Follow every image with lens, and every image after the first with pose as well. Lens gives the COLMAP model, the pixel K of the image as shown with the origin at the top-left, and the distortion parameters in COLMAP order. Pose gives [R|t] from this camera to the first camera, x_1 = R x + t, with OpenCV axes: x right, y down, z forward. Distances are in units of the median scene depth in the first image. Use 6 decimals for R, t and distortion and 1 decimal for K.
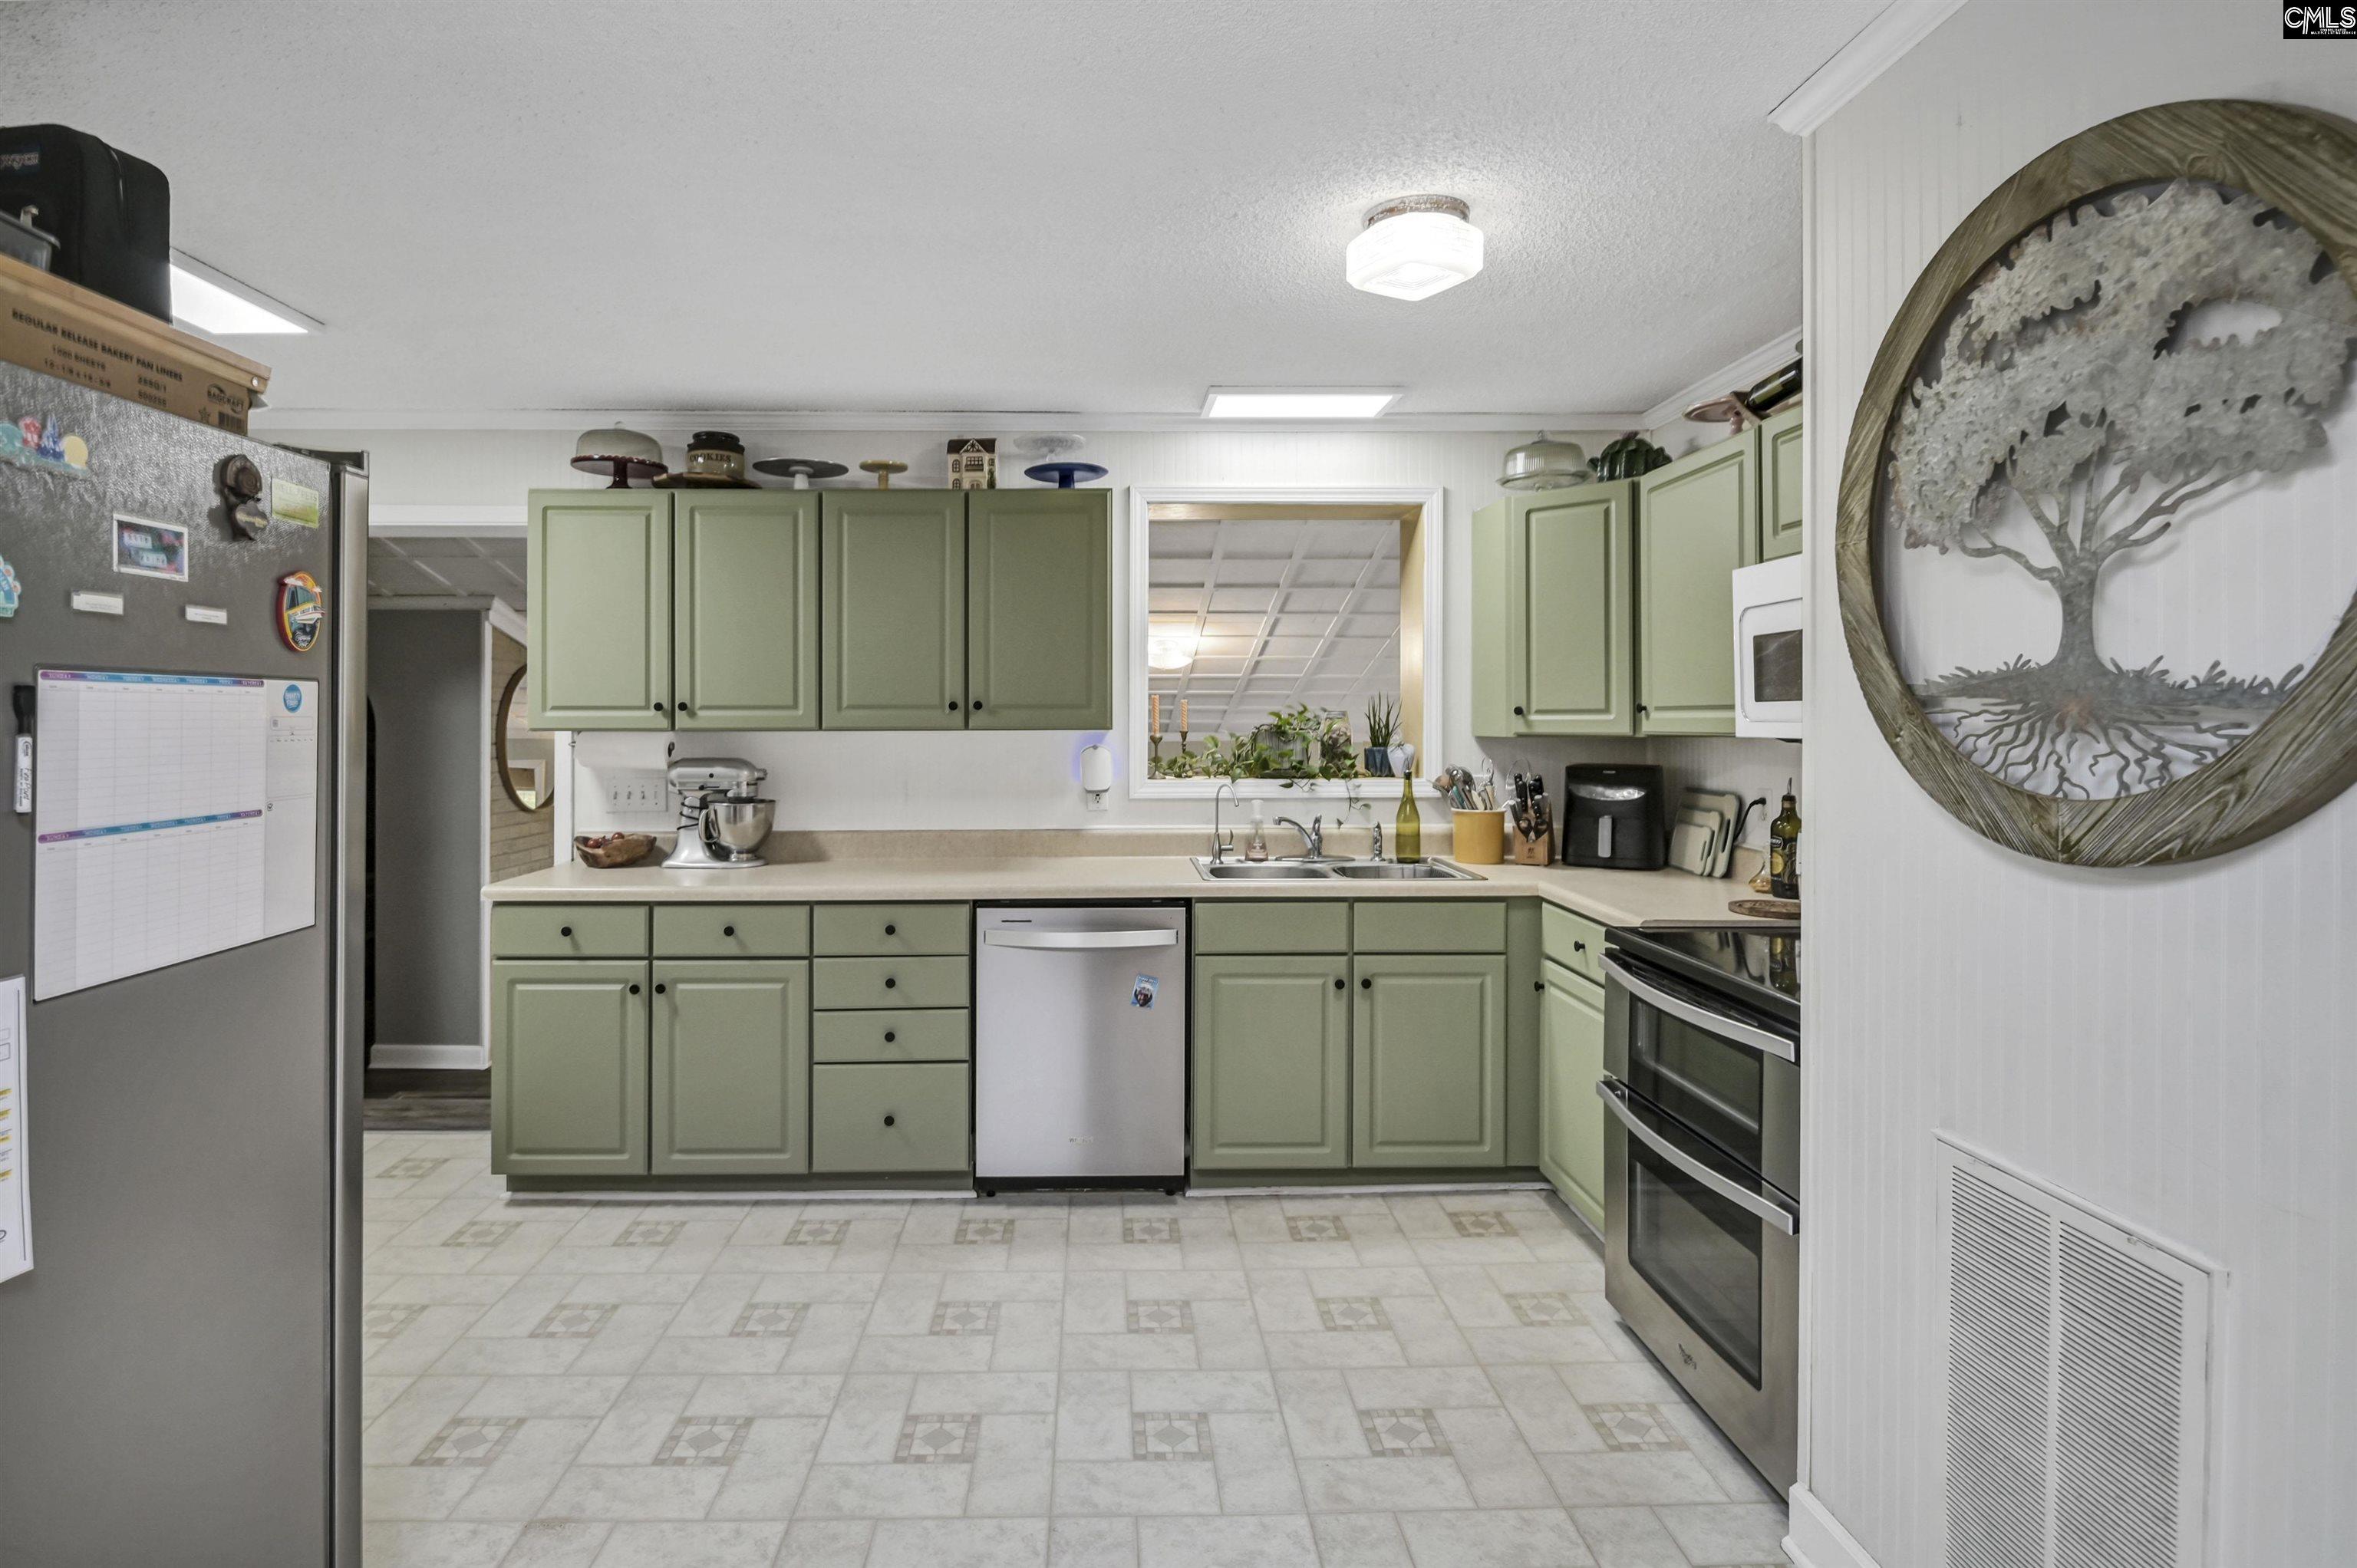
lens RADIAL K [[1170.1, 0, 1108.8], [0, 1170.1, 720.8], [0, 0, 1]] dist [-0.009105, -0.000025]
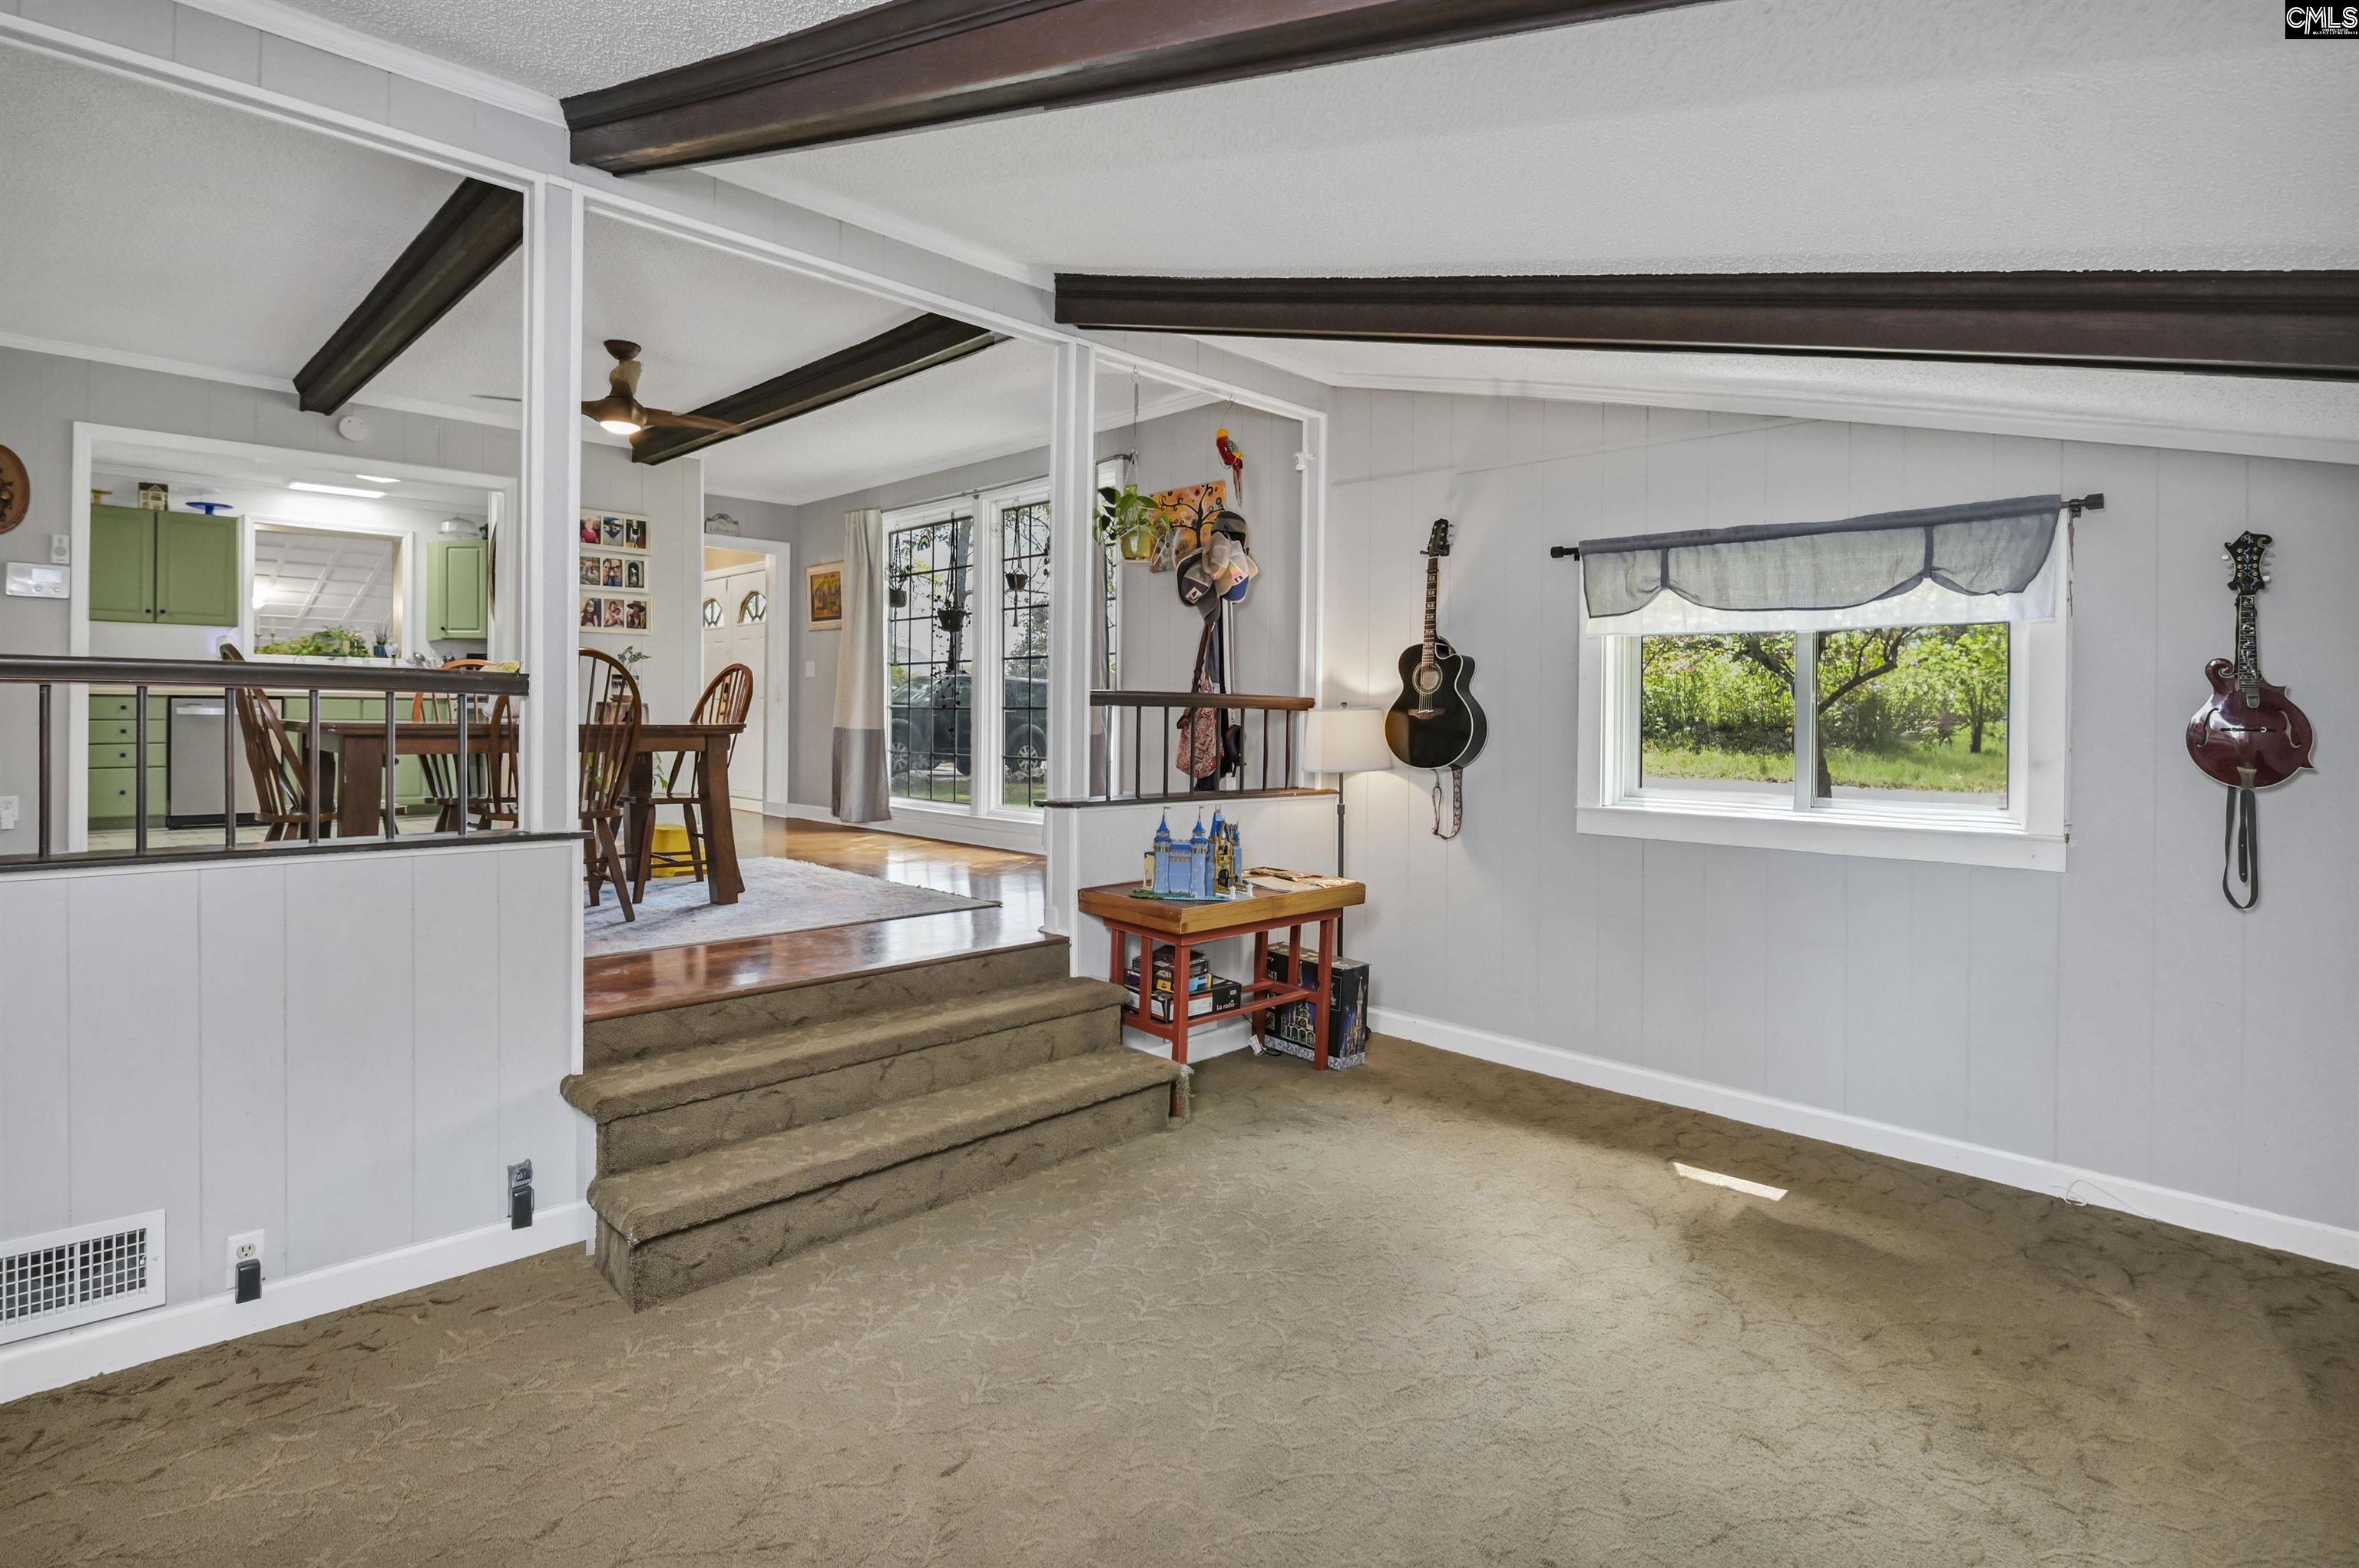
lens RADIAL K [[1171.2, 0, 1109.8], [0, 1171.2, 720.8], [0, 0, 1]] dist [-0.009105, -0.000025]
pose [[0.738341, 0.003808, 0.674417, -0.267399], [-0.009279, 0.999947, 0.004513, 0.161009], [-0.674364, -0.009590, 0.738337, -1.753277]]
